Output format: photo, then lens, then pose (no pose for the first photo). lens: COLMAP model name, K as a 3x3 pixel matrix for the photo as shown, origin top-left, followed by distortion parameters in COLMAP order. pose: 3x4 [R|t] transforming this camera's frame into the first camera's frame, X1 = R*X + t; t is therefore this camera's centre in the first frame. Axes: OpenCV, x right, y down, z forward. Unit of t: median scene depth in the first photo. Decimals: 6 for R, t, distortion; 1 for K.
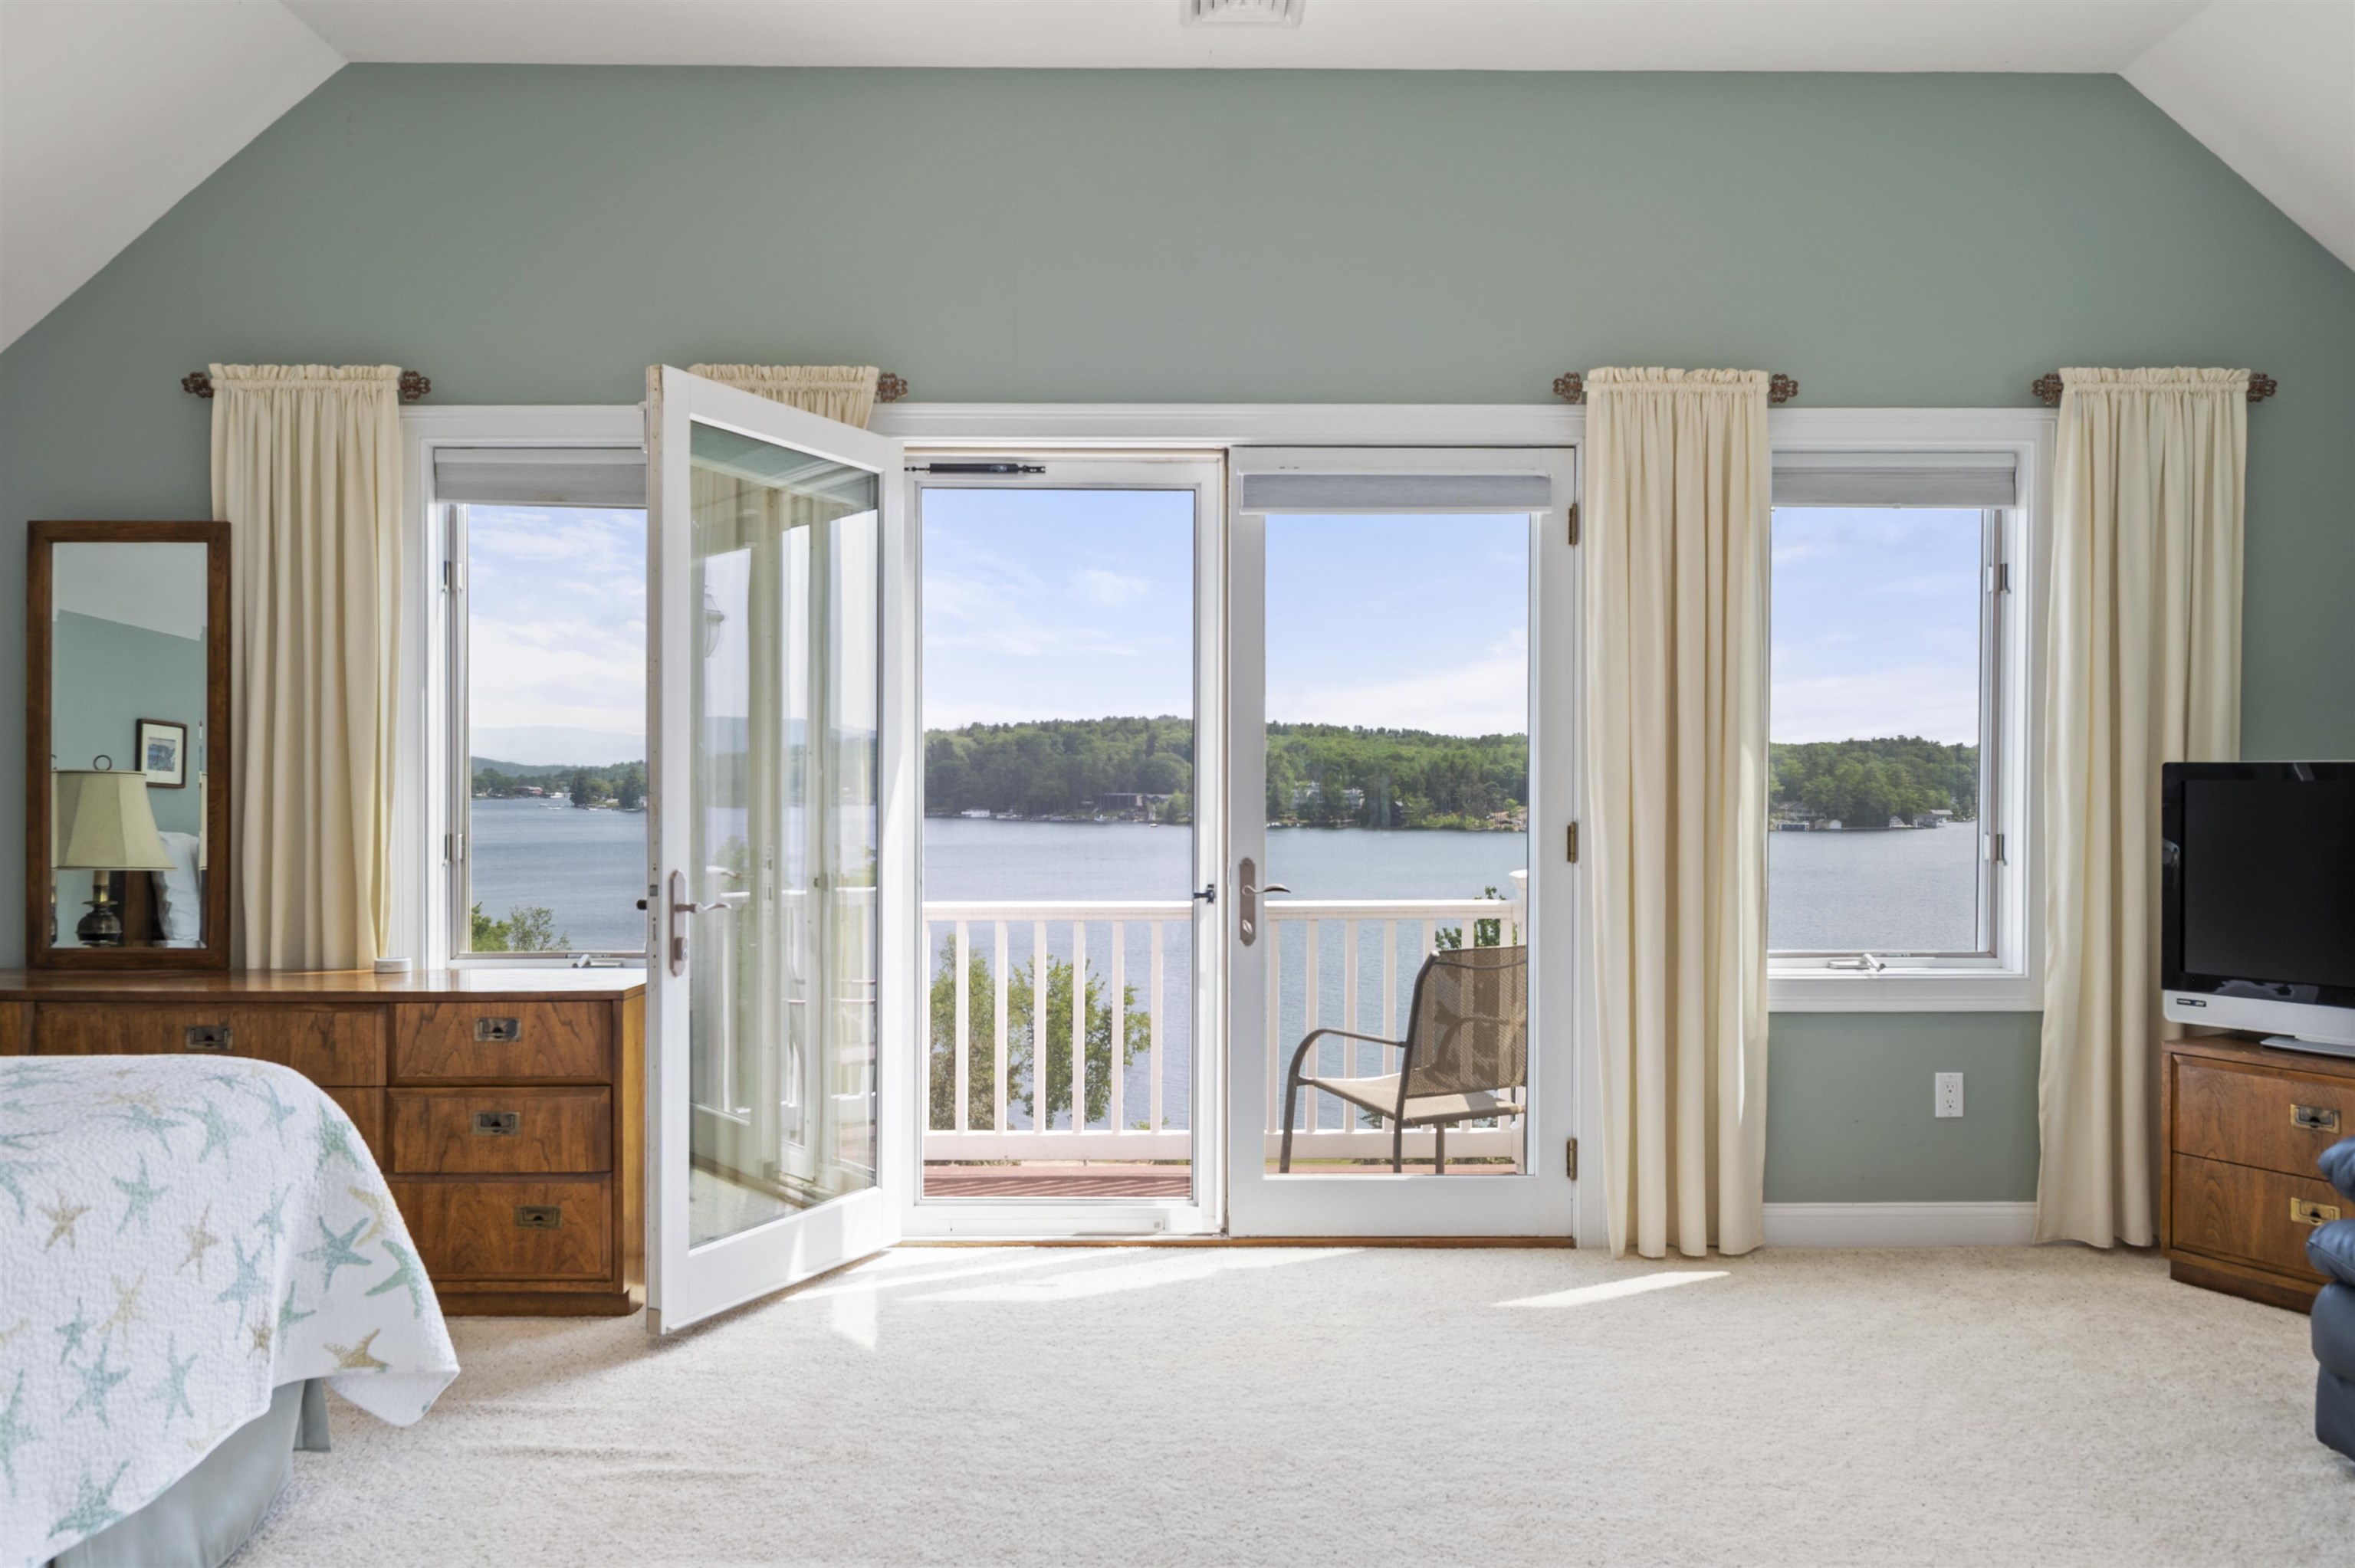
lens RADIAL K [[1767.3, 0, 1177.7], [0, 1767.3, 791.0], [0, 0, 1]] dist [-0.006906, 0.000130]
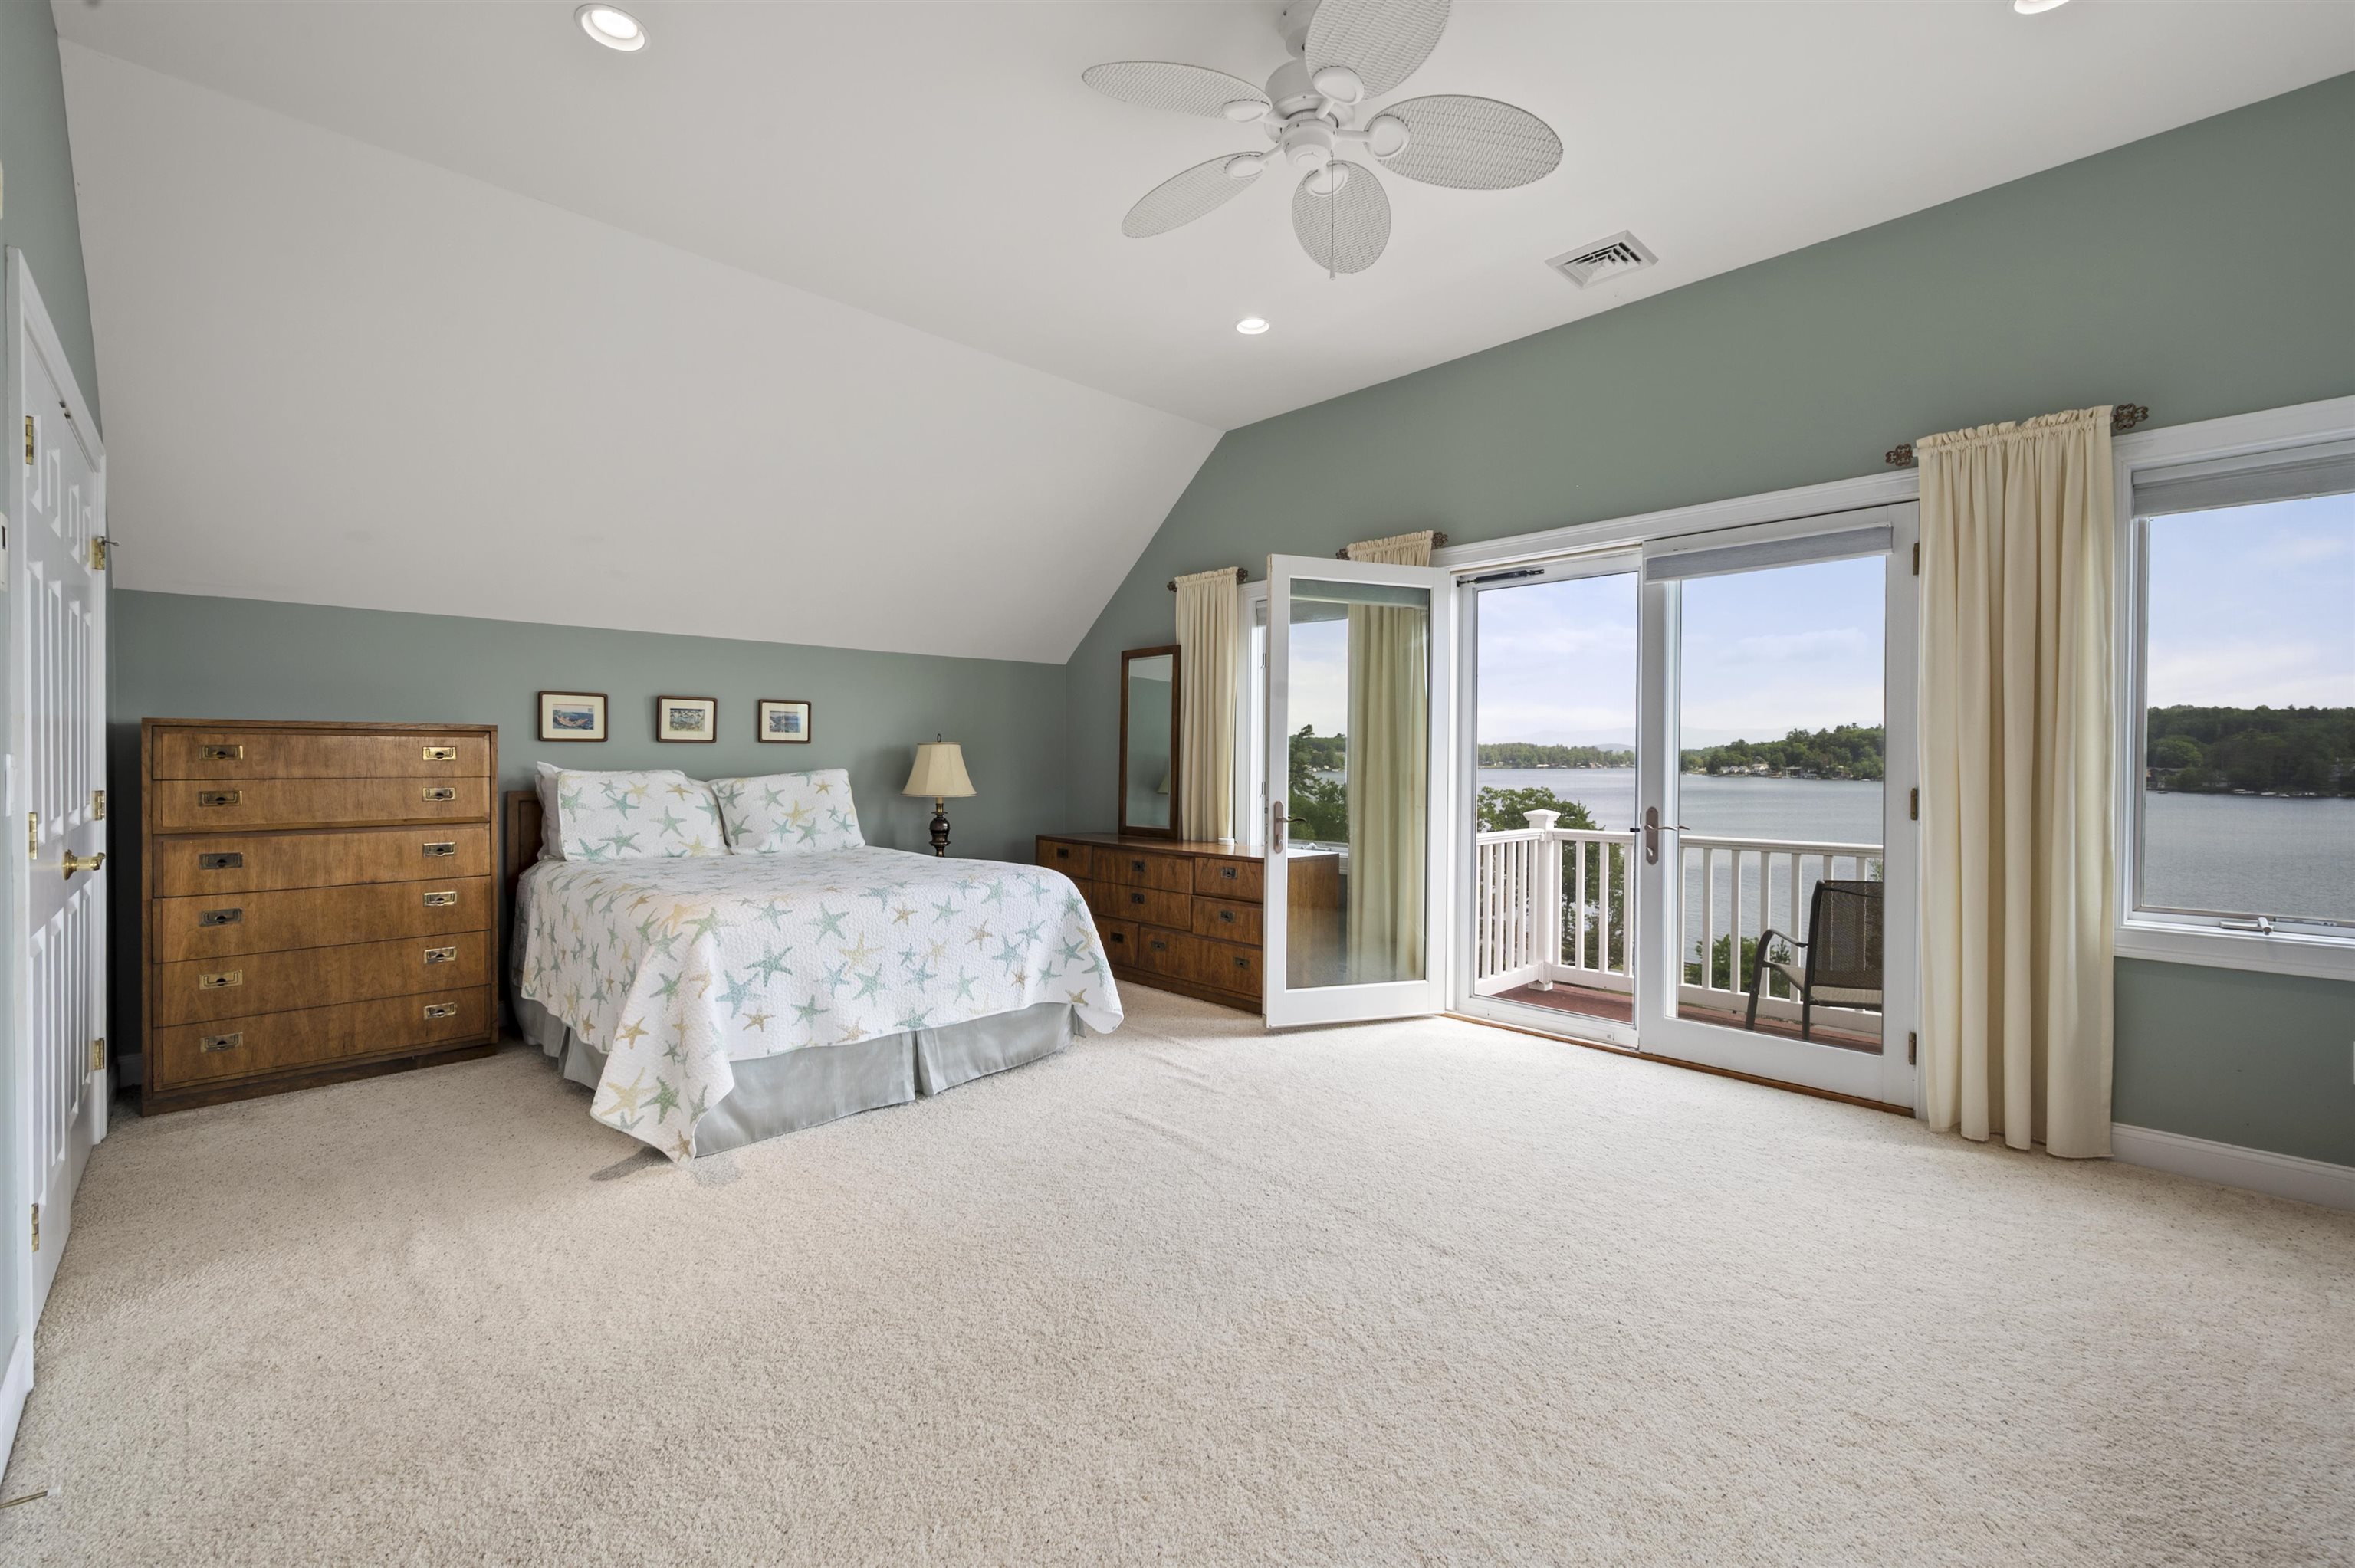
lens RADIAL K [[990.6, 0, 1191.0], [0, 990.6, 747.8], [0, 0, 1]] dist [-0.003028, 0.000391]
pose [[0.689709, -0.007383, -0.724049, 0.408667], [-0.003910, 0.999895, -0.013921, -0.000138], [0.724076, 0.012433, 0.689608, 0.120910]]
